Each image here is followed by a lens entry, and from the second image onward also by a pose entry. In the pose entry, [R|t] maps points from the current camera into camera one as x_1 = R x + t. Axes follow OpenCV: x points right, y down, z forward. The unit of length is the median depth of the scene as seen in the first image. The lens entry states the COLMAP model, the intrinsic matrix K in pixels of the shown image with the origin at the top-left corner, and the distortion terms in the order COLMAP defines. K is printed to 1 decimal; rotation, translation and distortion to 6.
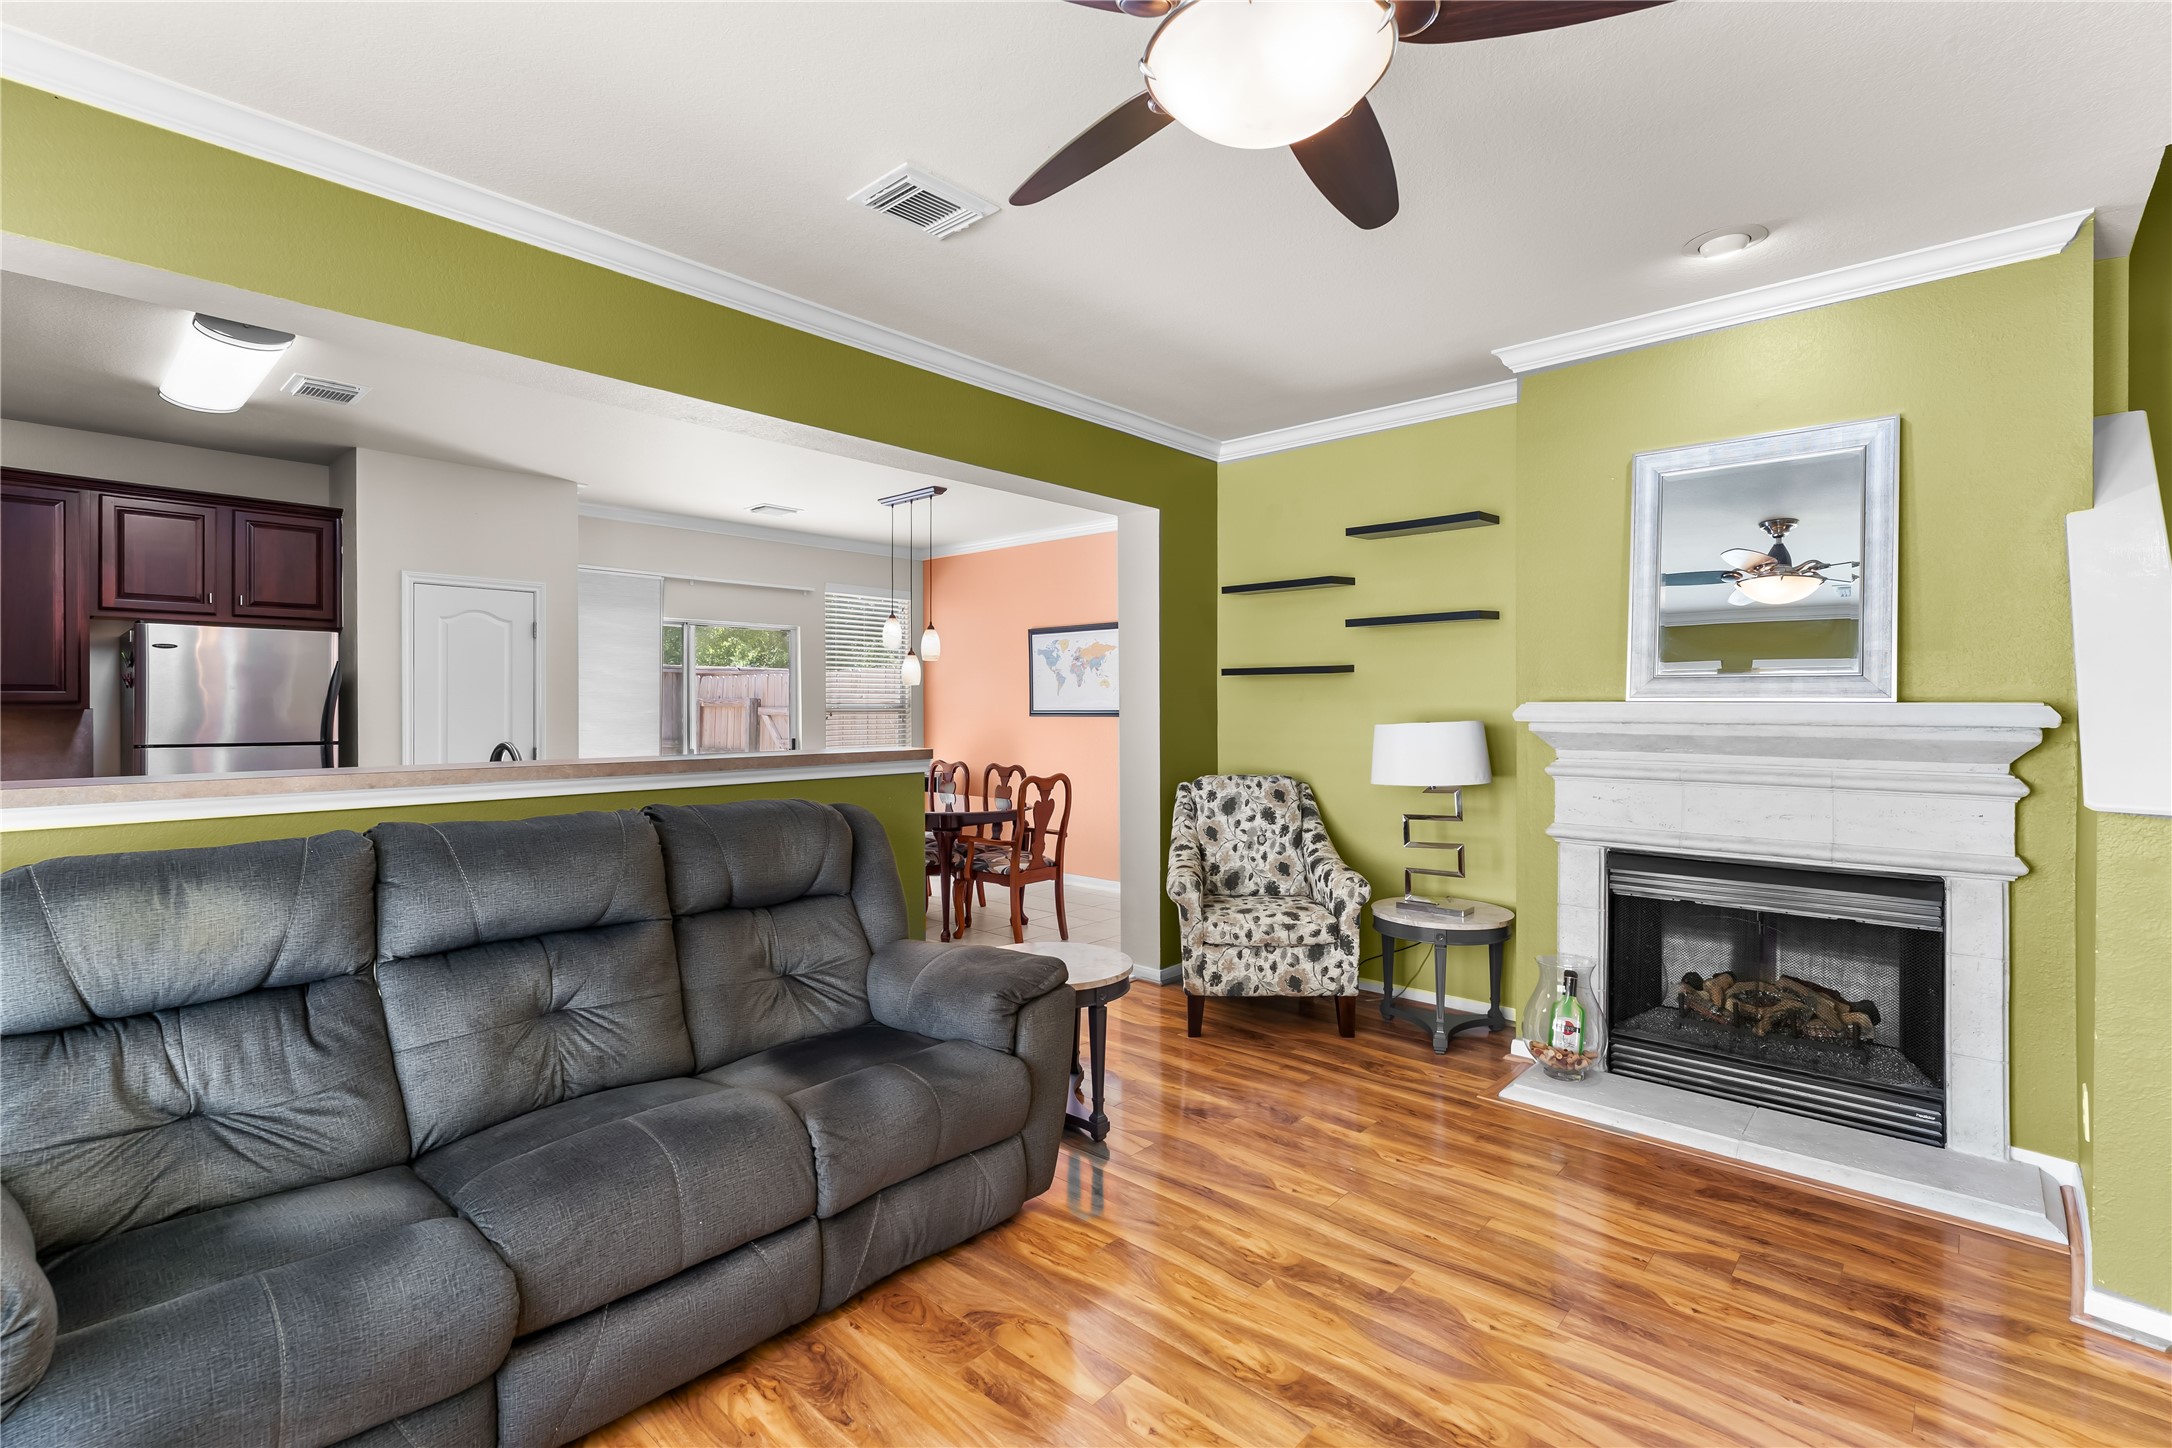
lens RADIAL K [[987.5, 0, 1079.1], [0, 987.5, 711.5], [0, 0, 1]] dist [0.001872, -0.001825]
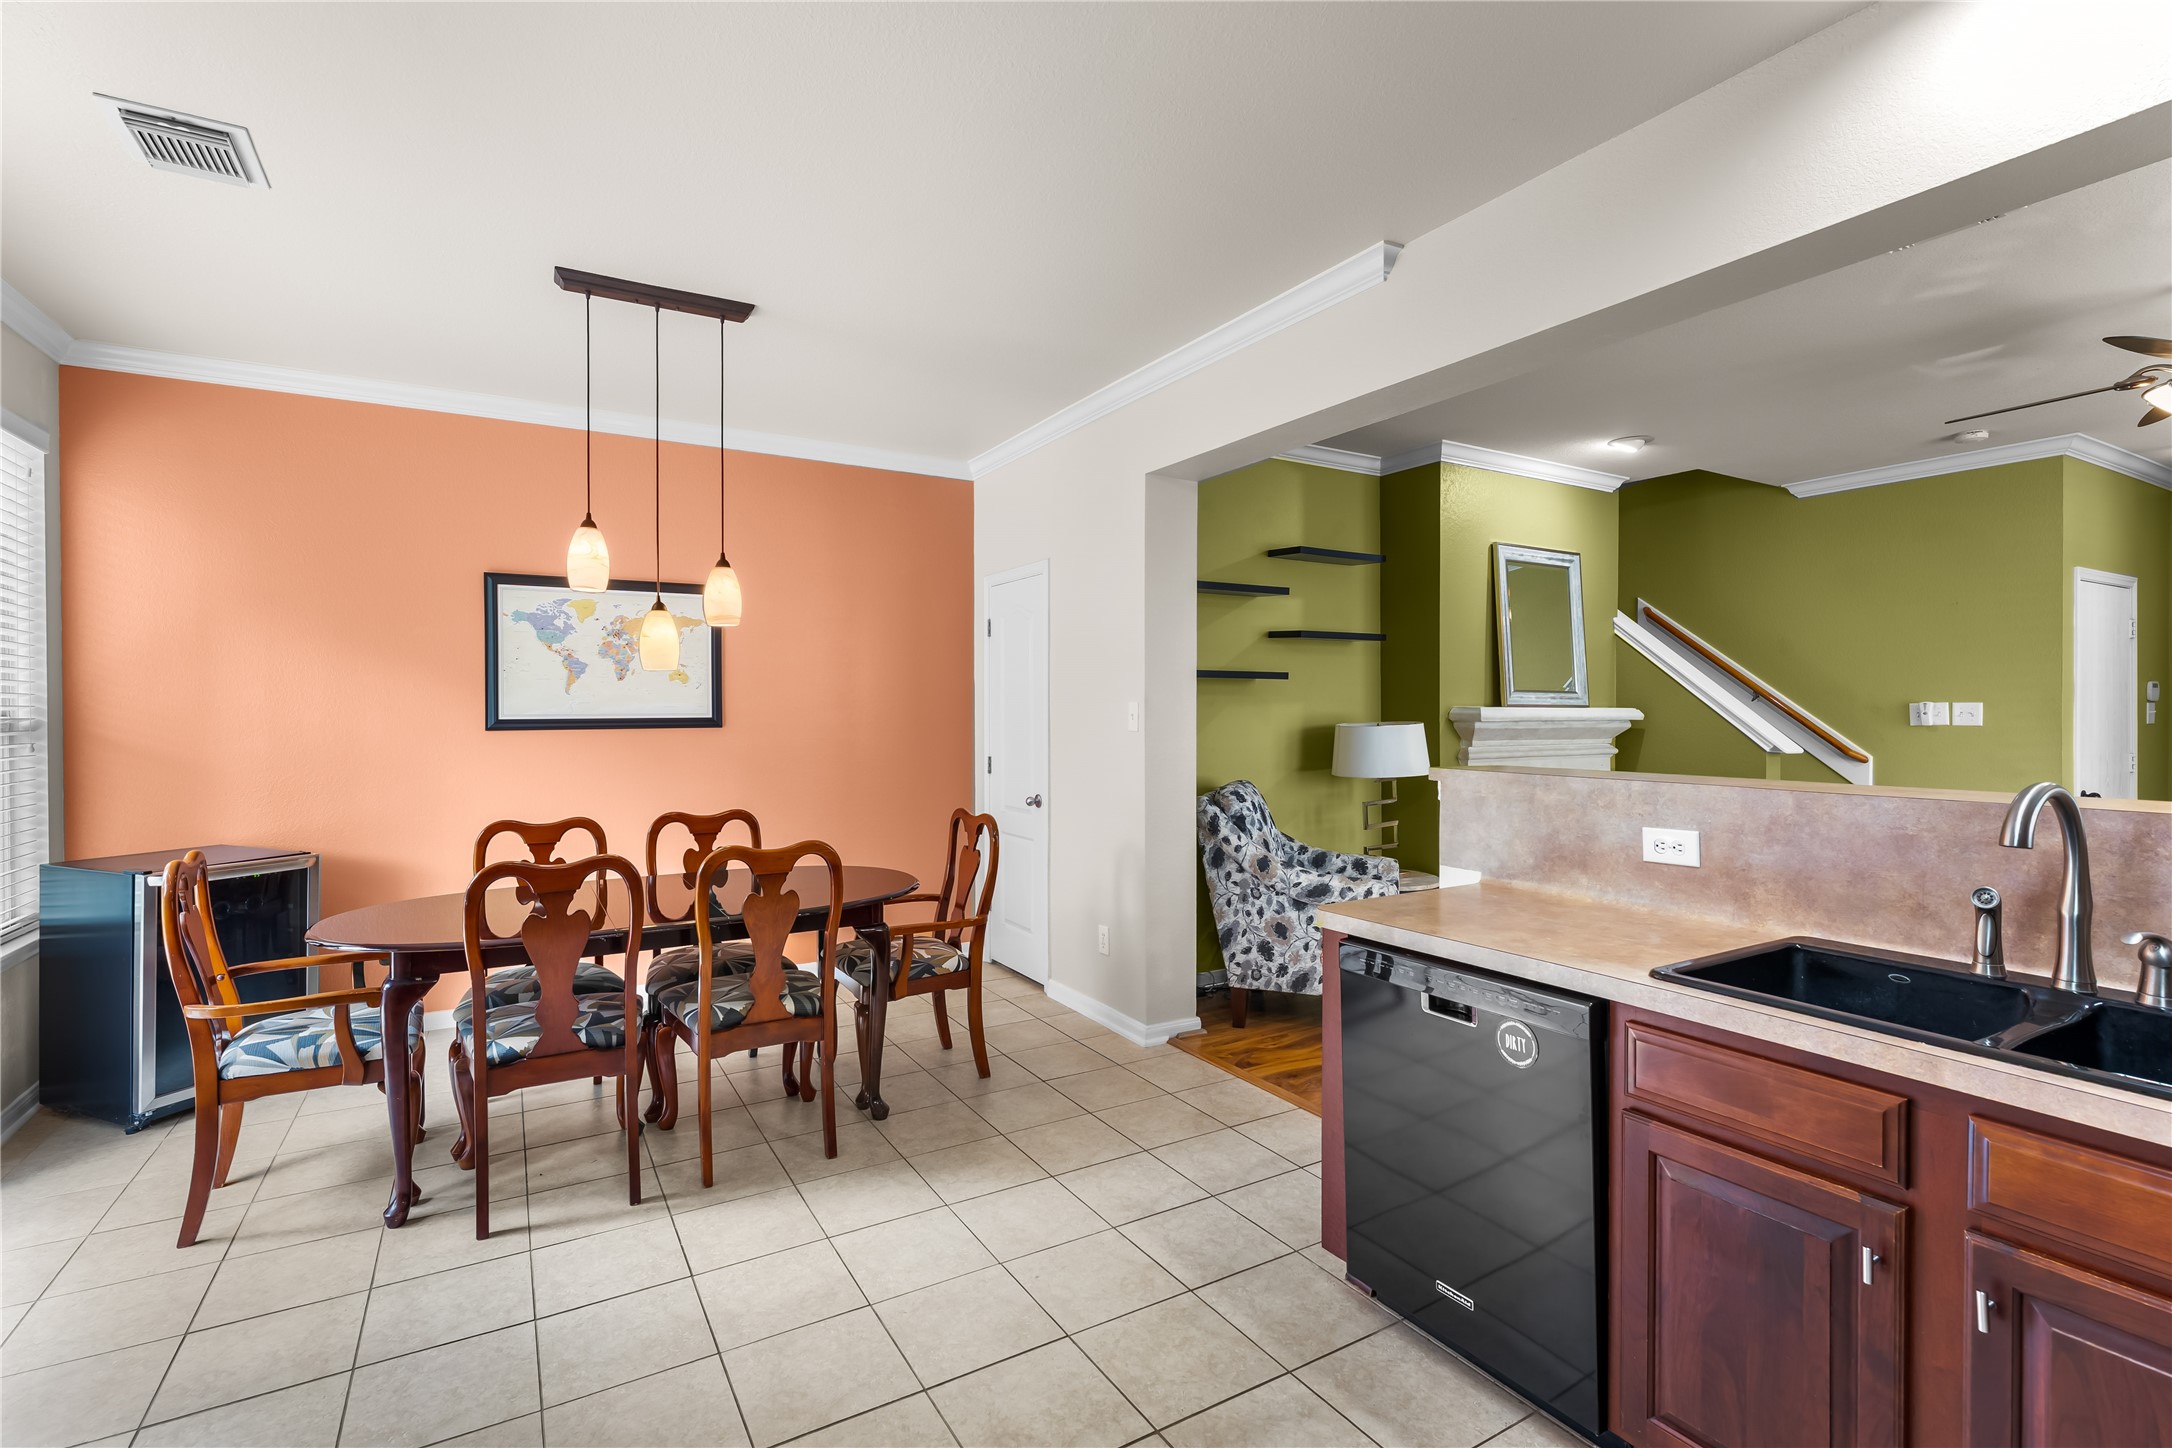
lens RADIAL K [[987.5, 0, 1072.1], [0, 987.5, 706.7], [0, 0, 1]] dist [0.001872, -0.001825]
pose [[0.302618, 0.003113, 0.953107, -1.289286], [0.006709, 0.999963, -0.005396, -0.007617], [-0.953088, 0.008028, 0.302586, 1.401439]]
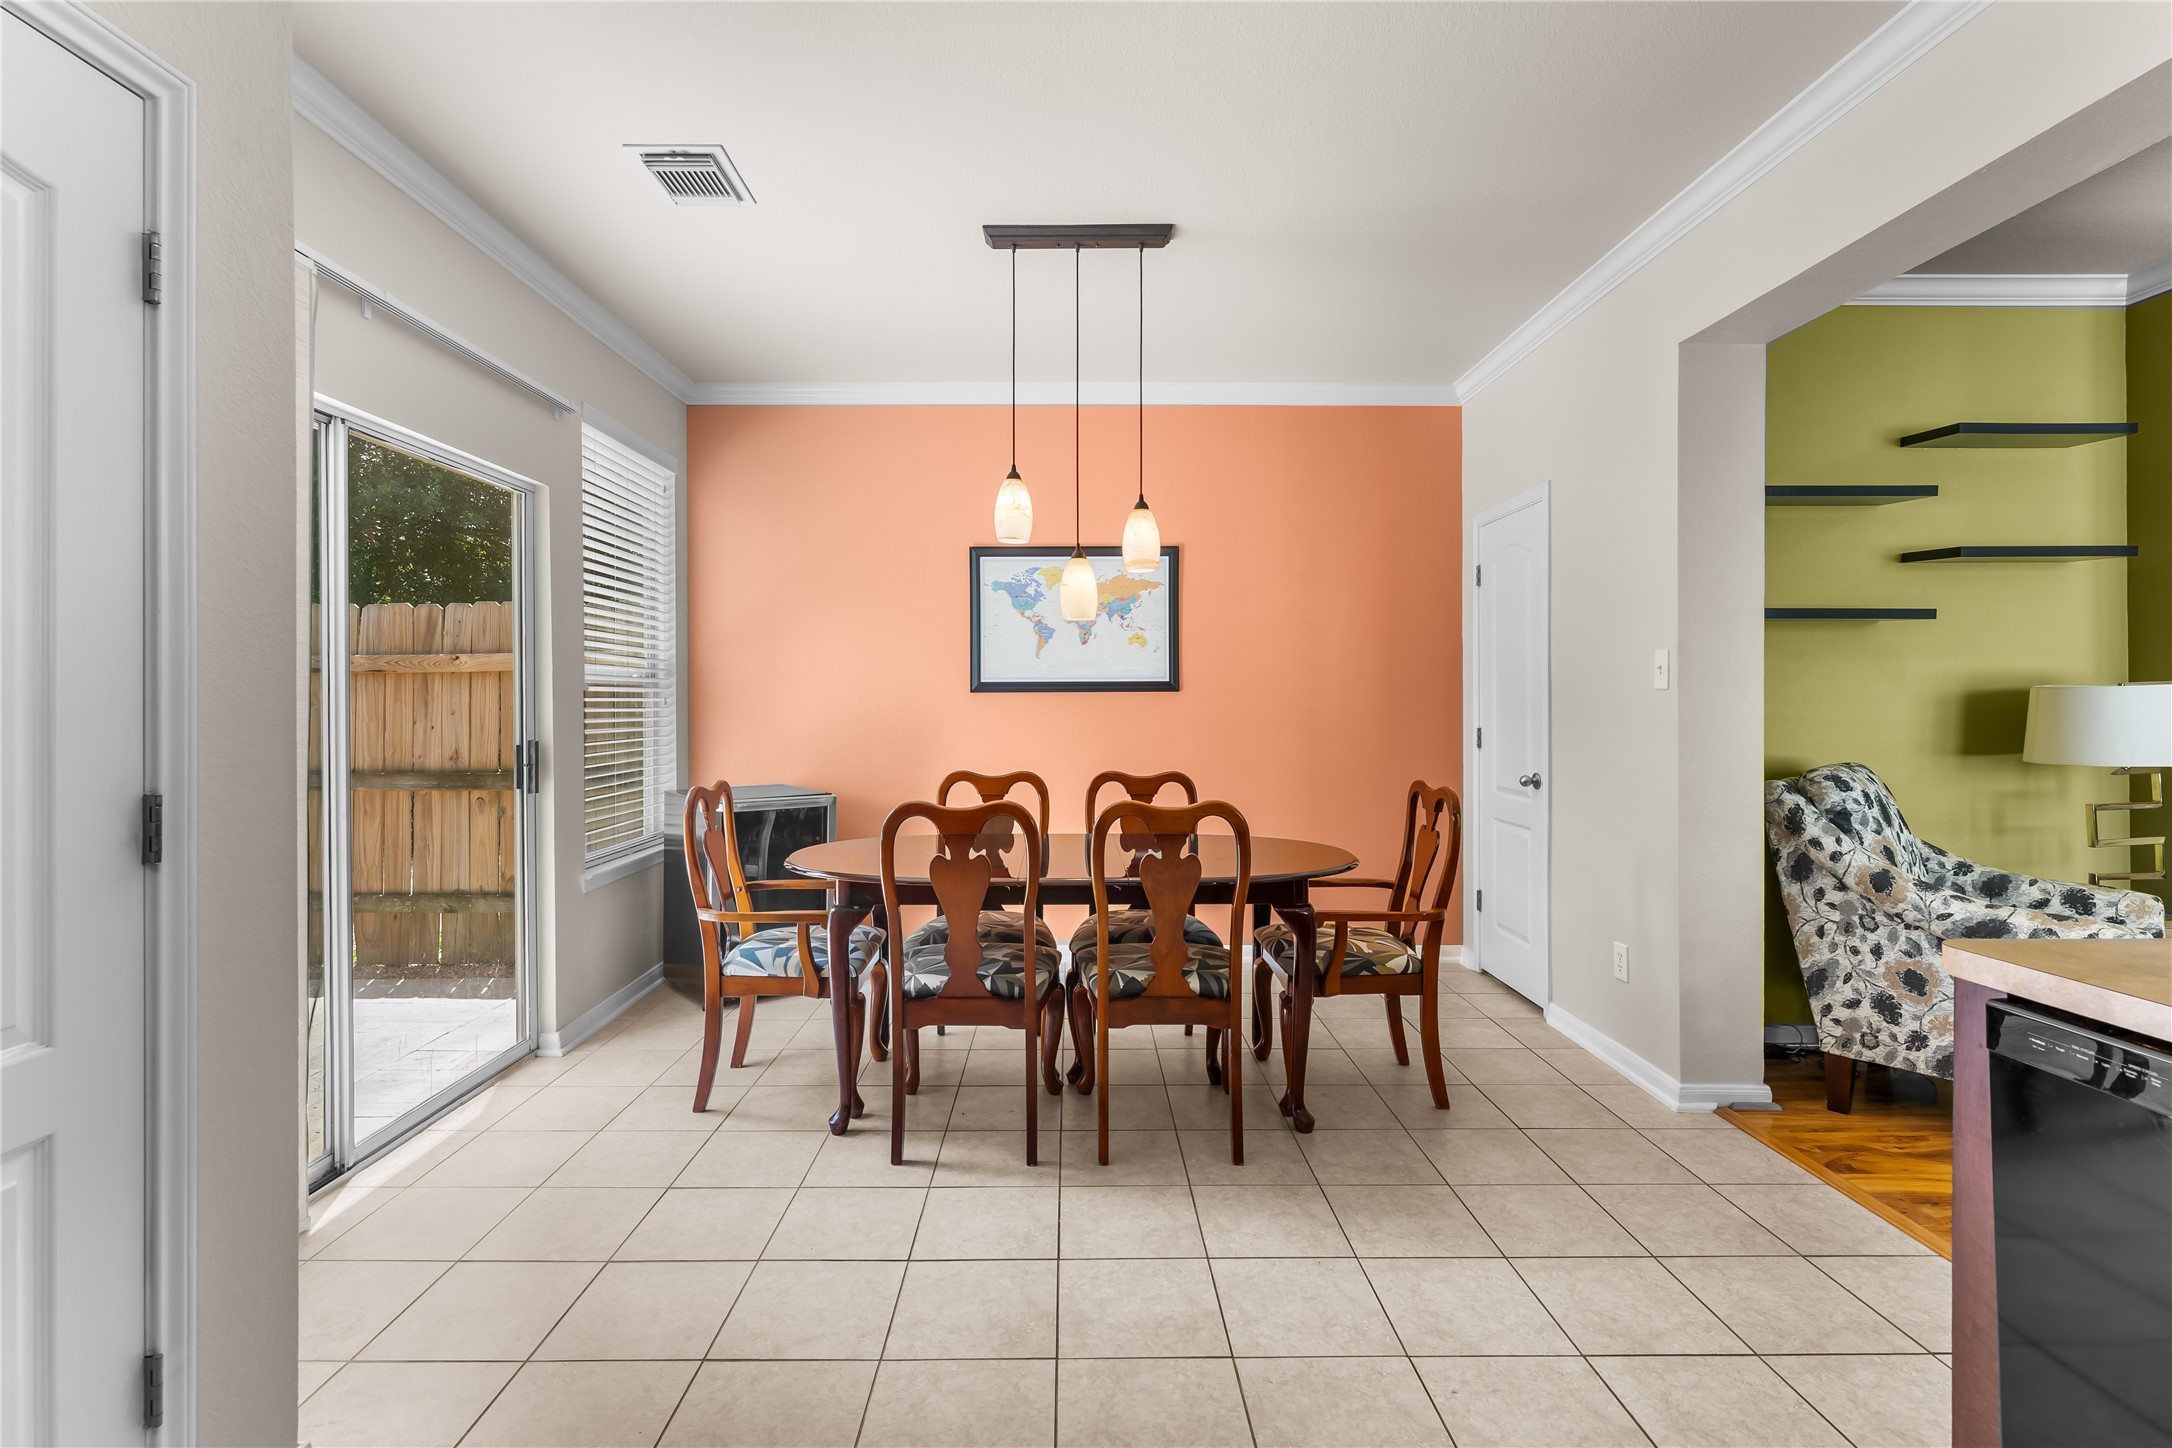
lens RADIAL K [[987.5, 0, 1079.5], [0, 987.5, 697.0], [0, 0, 1]] dist [0.001872, -0.001825]
pose [[0.739078, 0.003731, 0.673610, -1.093713], [0.003465, 0.999950, -0.009340, 0.037486], [-0.673611, 0.009237, 0.739028, 1.381214]]
